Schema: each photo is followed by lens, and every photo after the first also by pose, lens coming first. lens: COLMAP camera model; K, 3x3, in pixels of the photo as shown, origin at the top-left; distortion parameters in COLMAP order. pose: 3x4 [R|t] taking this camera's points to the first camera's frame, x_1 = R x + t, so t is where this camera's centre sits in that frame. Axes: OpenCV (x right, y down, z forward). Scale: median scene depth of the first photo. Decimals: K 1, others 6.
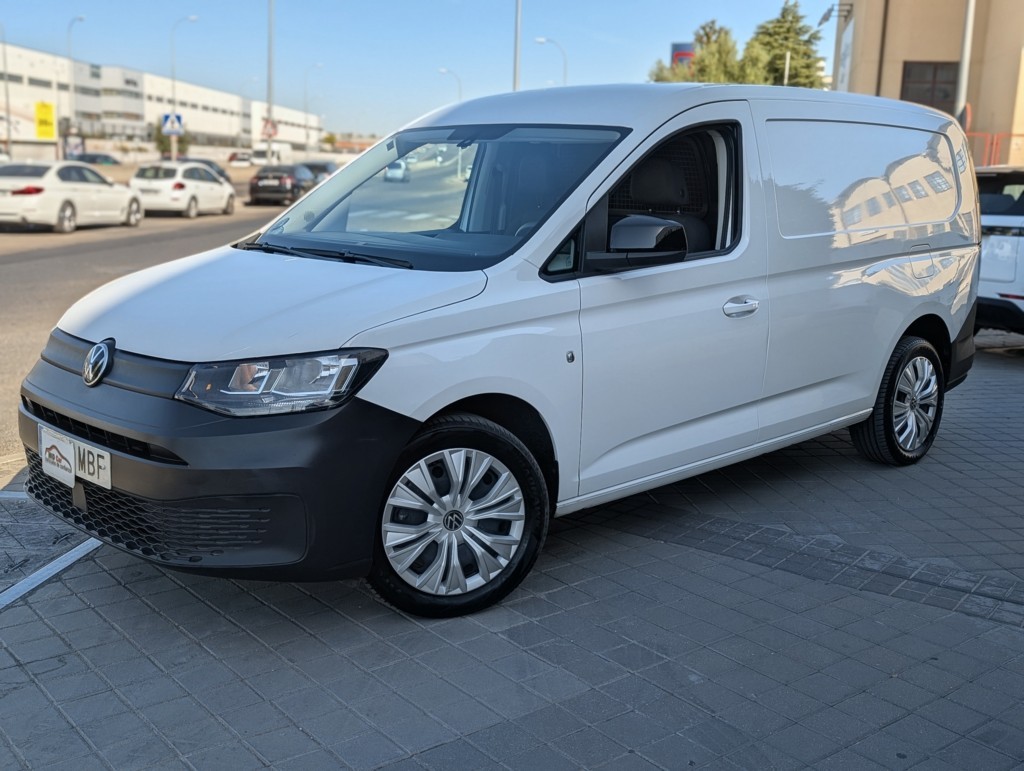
lens RADIAL K [[1141.8, 0, 512.0], [0, 1141.8, 385.5], [0, 0, 1]] dist [0.007417, -0.054438]
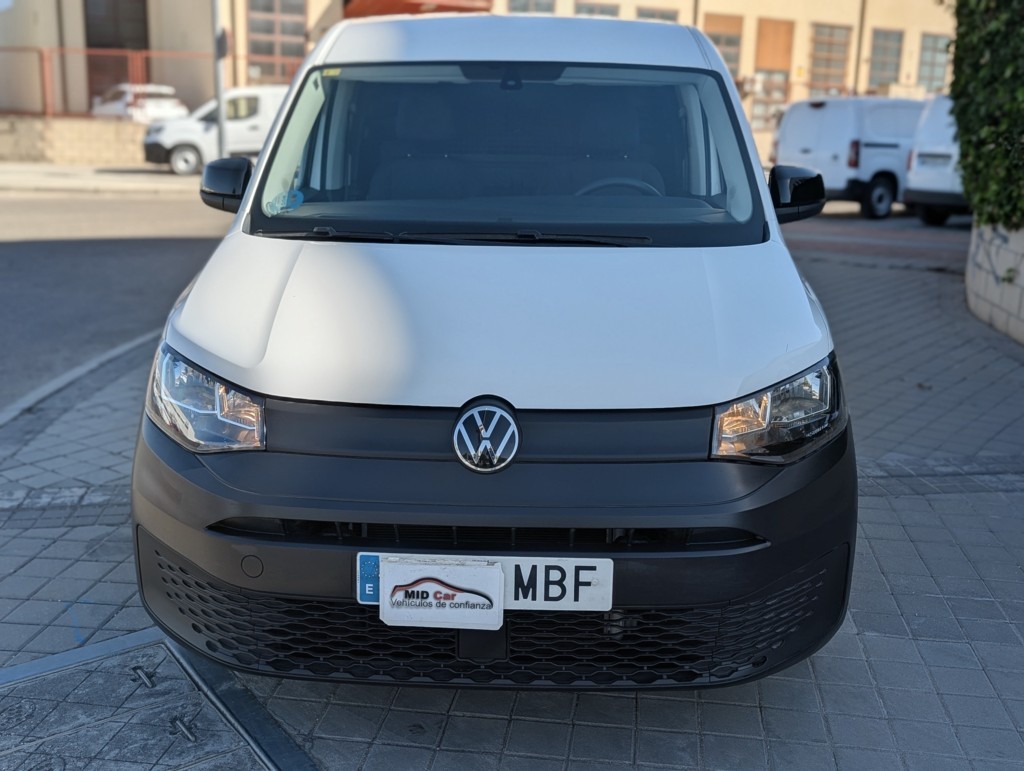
lens RADIAL K [[1141.8, 0, 512.0], [0, 1141.8, 385.5], [0, 0, 1]] dist [0.007417, -0.054438]
pose [[0.735466, -0.181344, 0.652843, -0.776974], [0.138003, 0.983413, 0.117699, -0.122926], [-0.663358, 0.003531, 0.748294, 0.504207]]
